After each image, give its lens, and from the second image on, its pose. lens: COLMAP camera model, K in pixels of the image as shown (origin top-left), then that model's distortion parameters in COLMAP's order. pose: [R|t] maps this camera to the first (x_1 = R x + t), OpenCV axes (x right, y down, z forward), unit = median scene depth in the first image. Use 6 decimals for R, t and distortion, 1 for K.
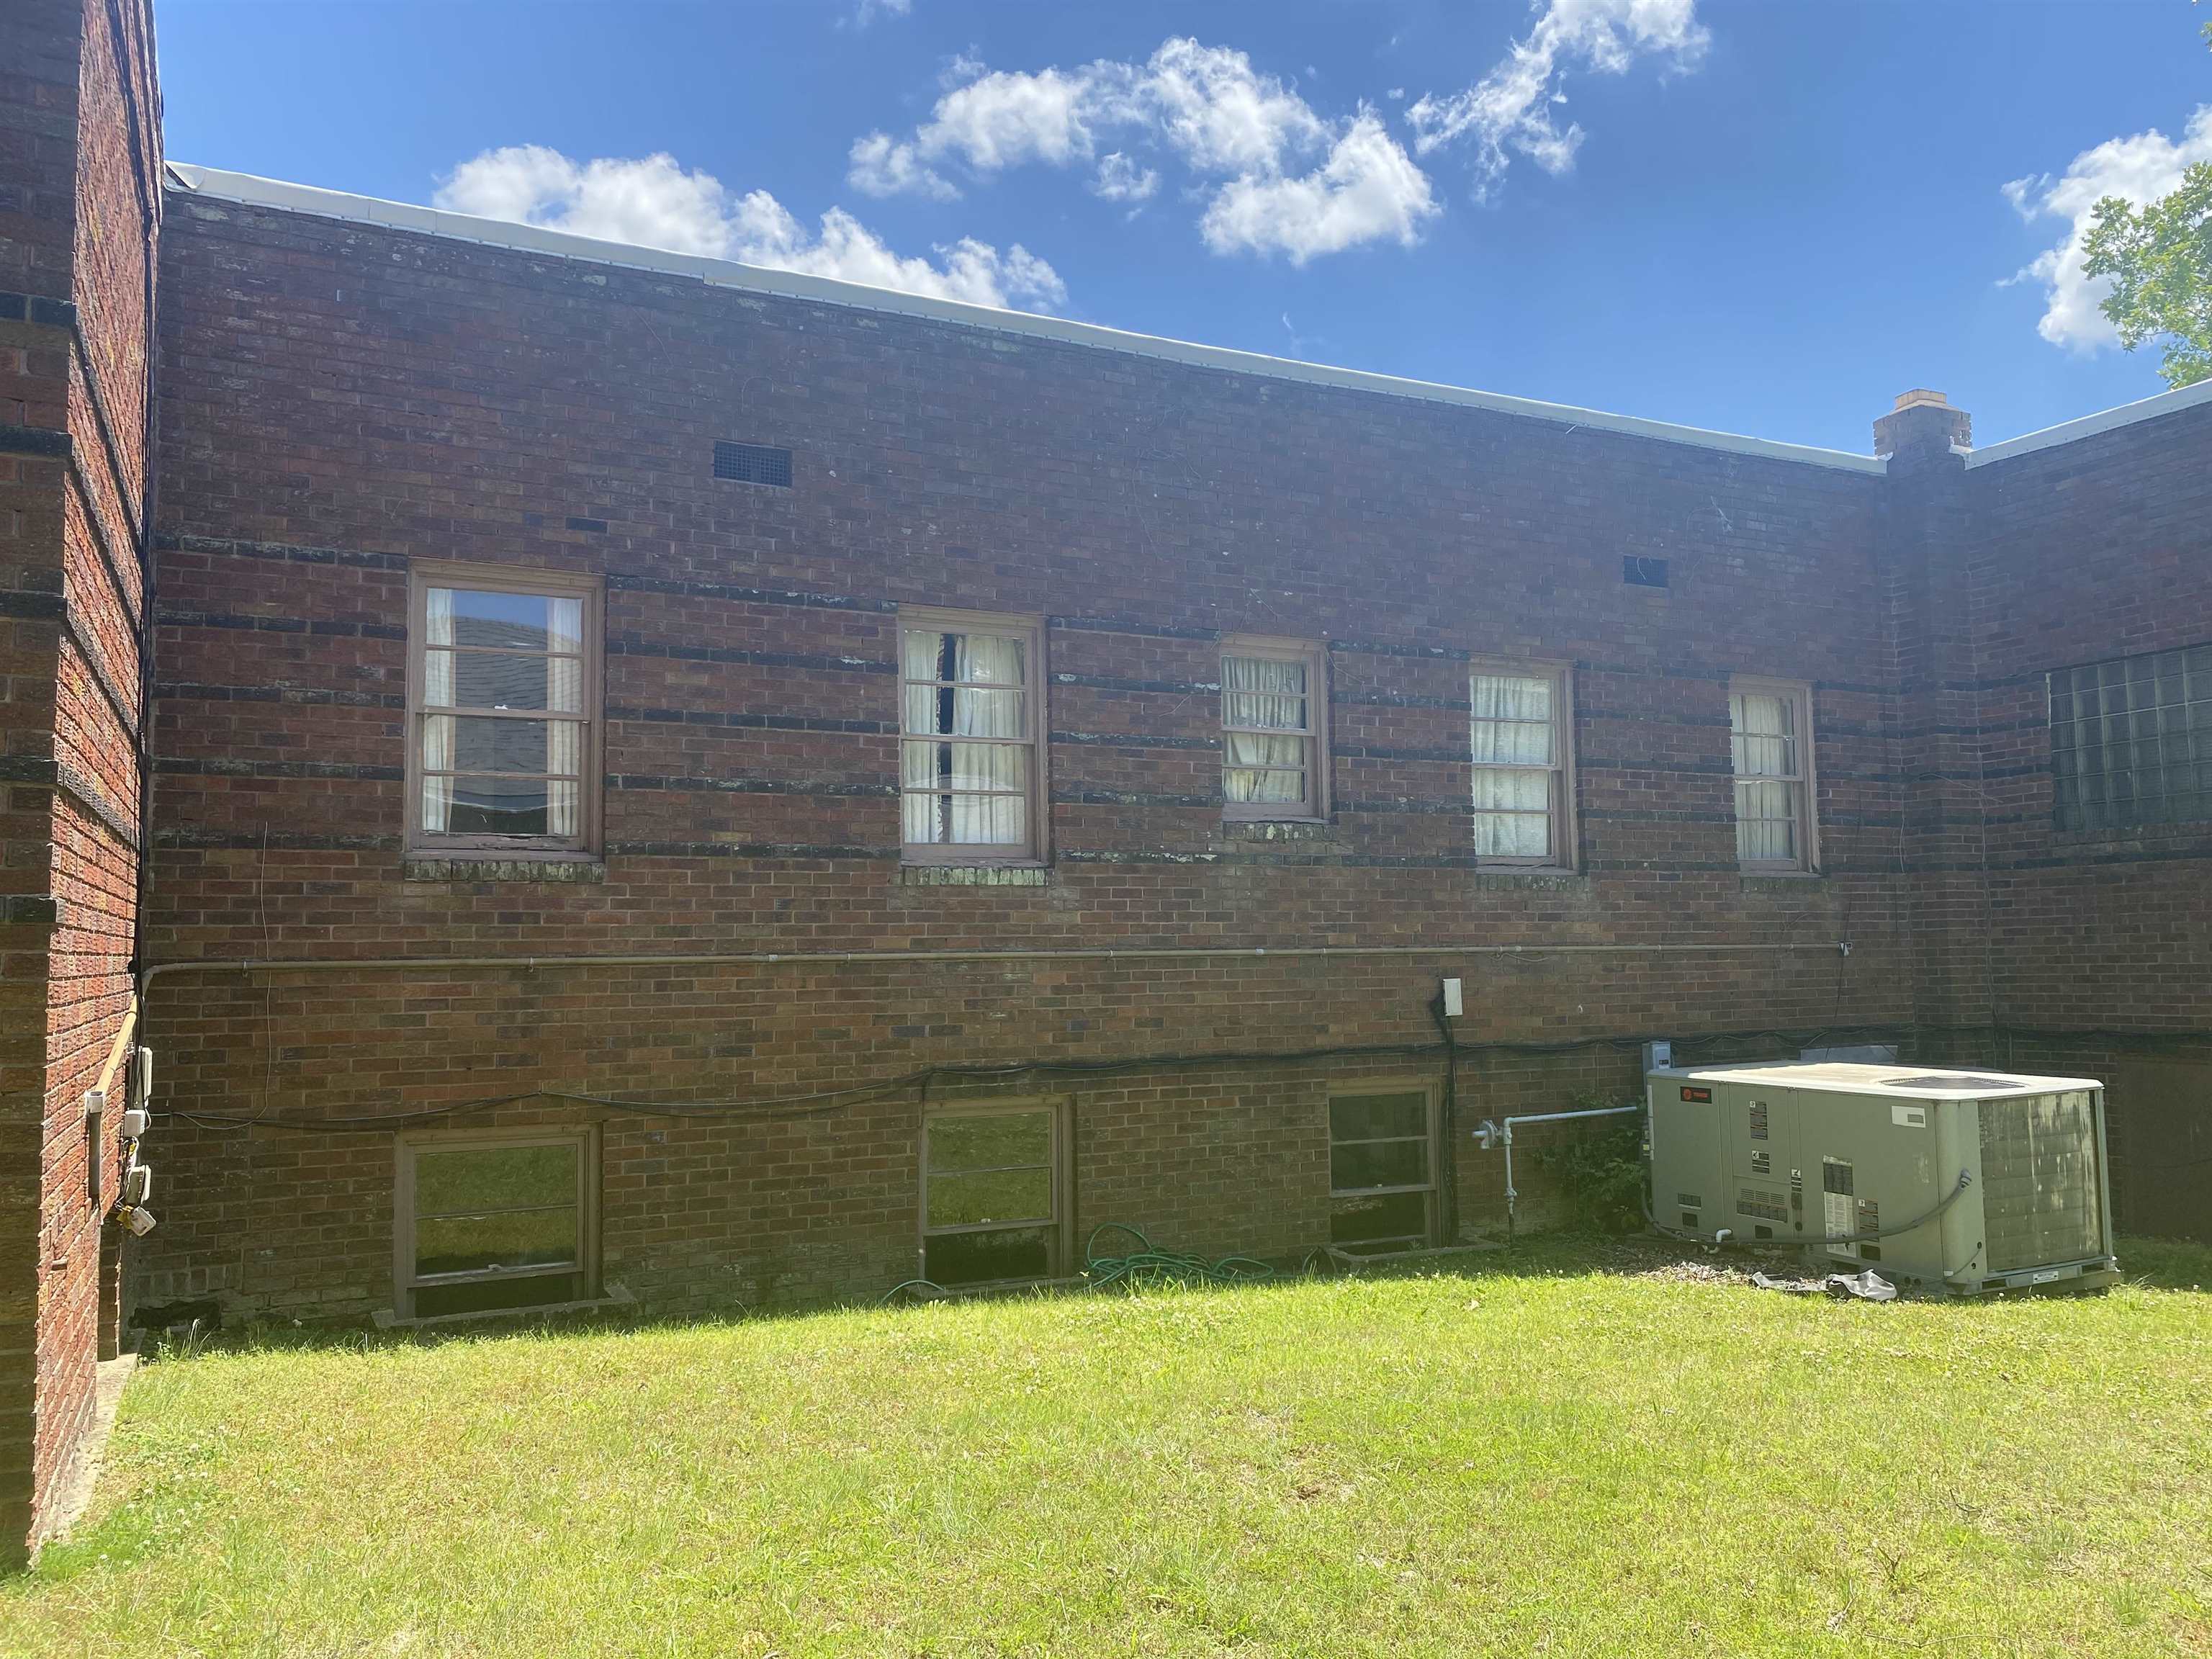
lens RADIAL K [[1704.7, 0, 1095.0], [0, 1704.7, 845.0], [0, 0, 1]] dist [0.036471, -0.035887]
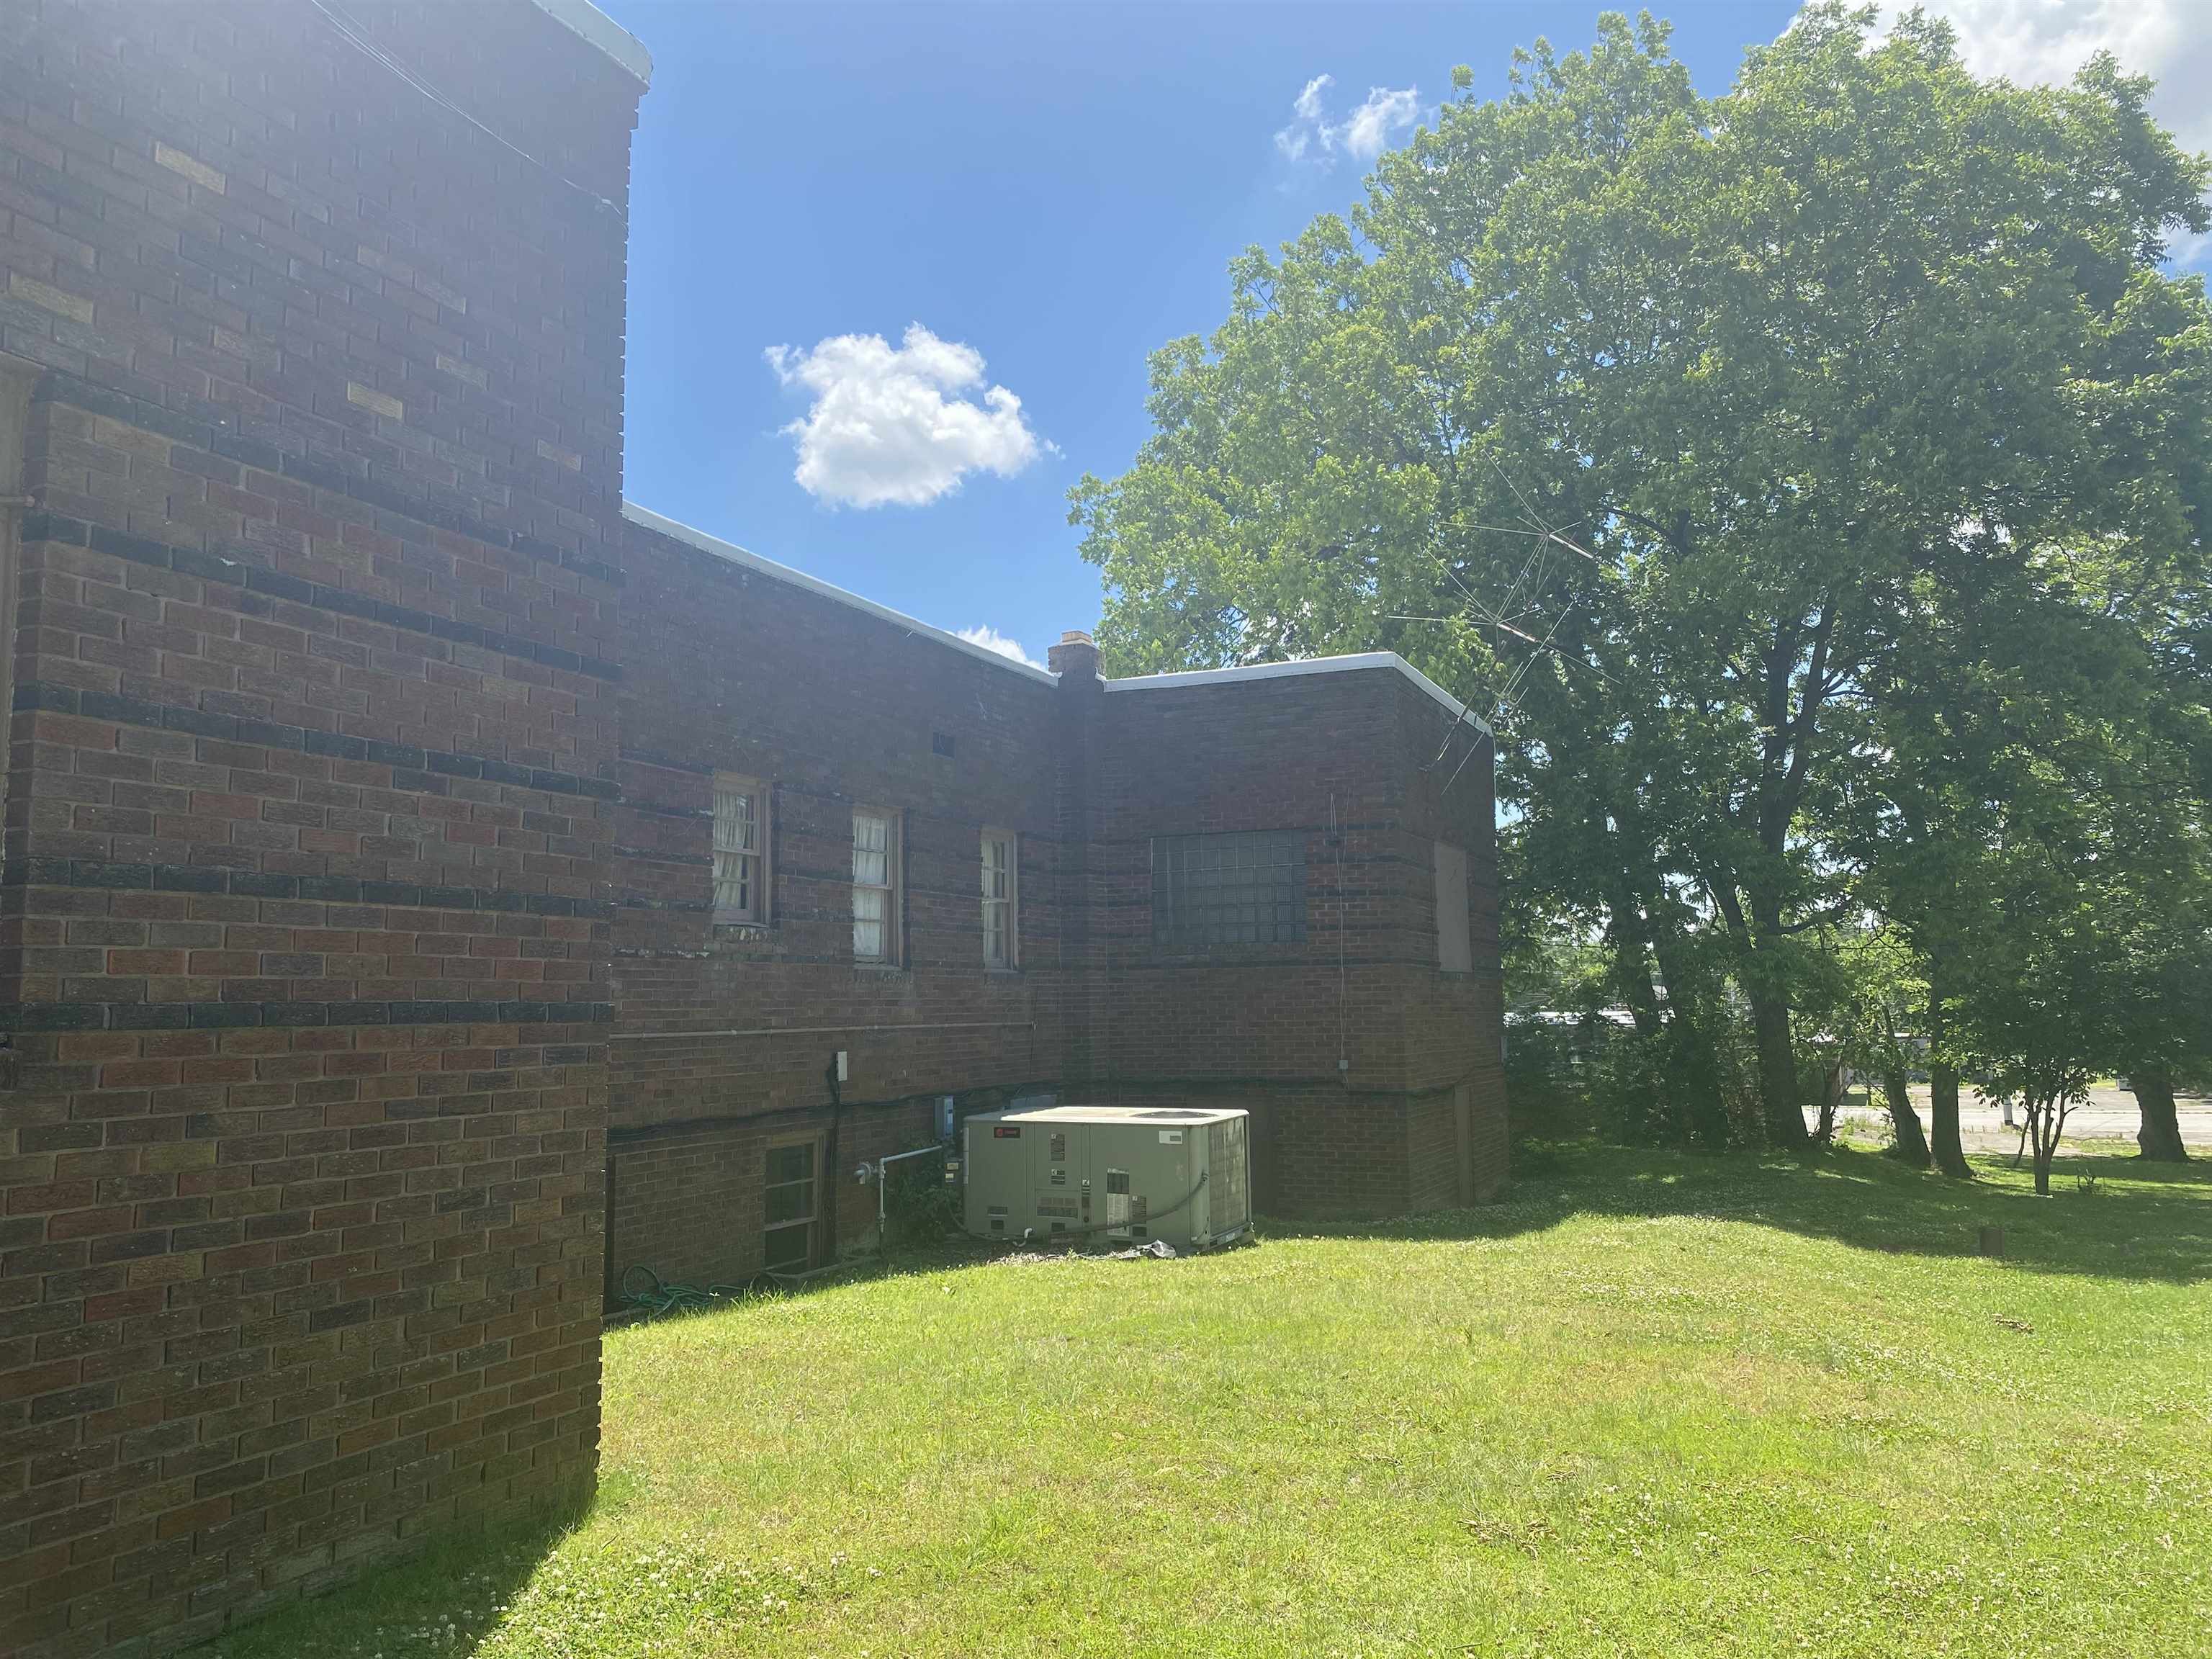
lens RADIAL K [[1704.7, 0, 1098.7], [0, 1704.7, 820.5], [0, 0, 1]] dist [0.036471, -0.035887]
pose [[0.757465, 0.073178, 0.648761, -0.486860], [-0.039363, 0.997010, -0.066500, -0.017046], [-0.651688, 0.024835, 0.758081, -0.100769]]
